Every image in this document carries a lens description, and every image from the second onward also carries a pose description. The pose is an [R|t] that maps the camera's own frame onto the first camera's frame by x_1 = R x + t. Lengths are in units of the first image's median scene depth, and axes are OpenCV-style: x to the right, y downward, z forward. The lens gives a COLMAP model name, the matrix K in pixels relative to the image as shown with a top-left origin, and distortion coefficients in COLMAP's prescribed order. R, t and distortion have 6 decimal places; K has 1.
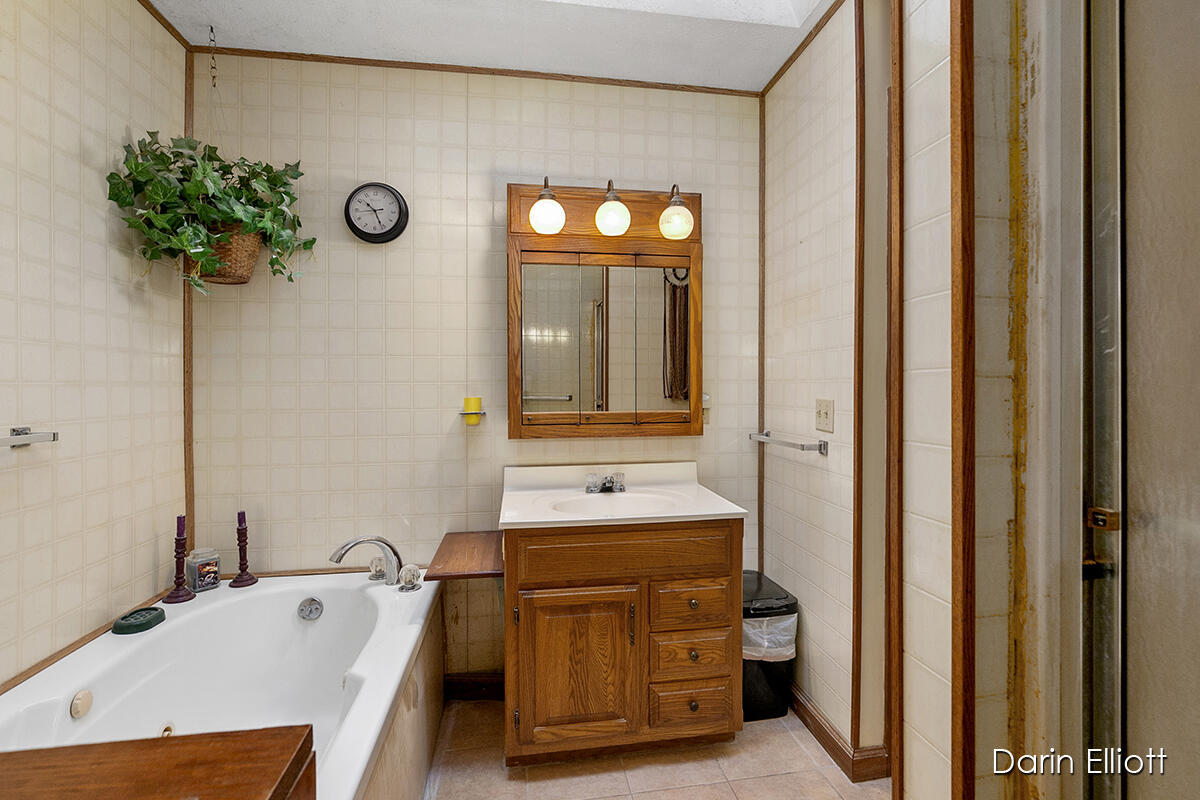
lens RADIAL K [[573.5, 0, 615.9], [0, 573.5, 378.1], [0, 0, 1]] dist [-0.003433, 0.000296]
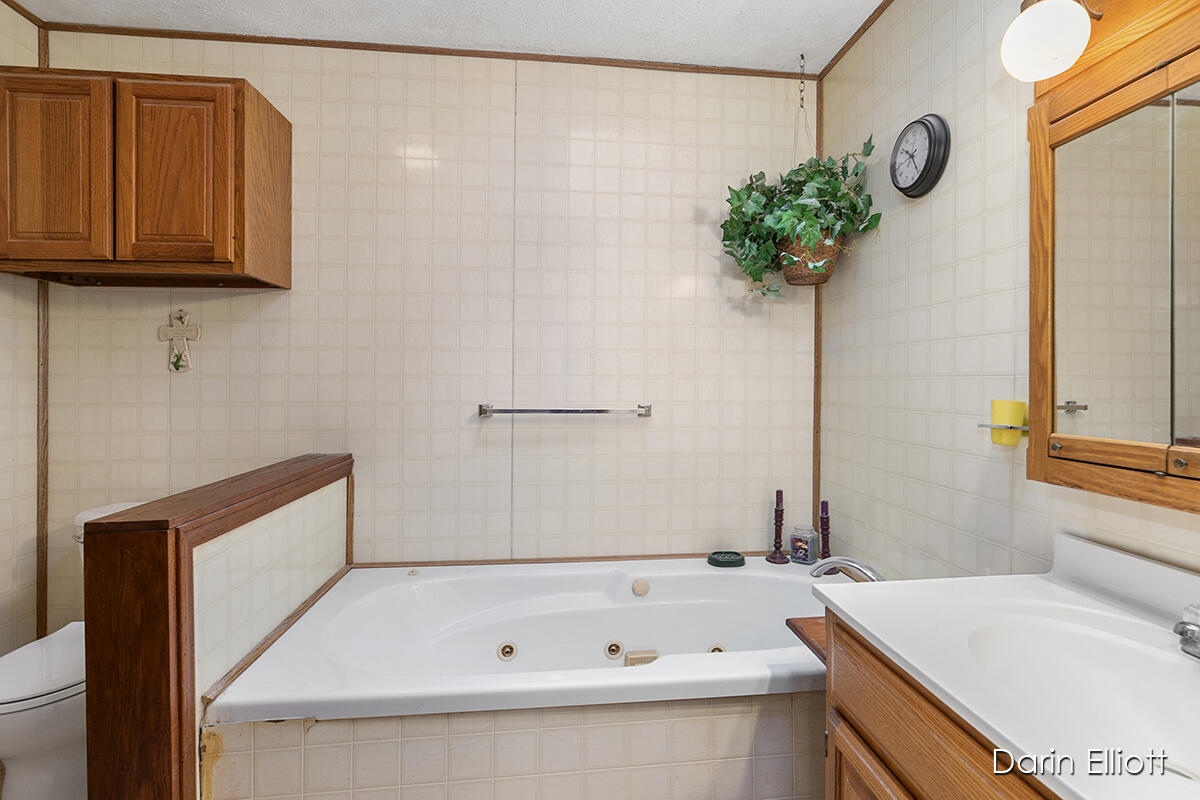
lens RADIAL K [[573.5, 0, 615.9], [0, 573.5, 378.1], [0, 0, 1]] dist [-0.003433, 0.000296]
pose [[-0.044289, 0.000179, -0.999019, 0.416009], [0.009198, 0.999958, -0.000229, 0.007315], [0.998976, -0.009199, -0.044289, 0.694413]]
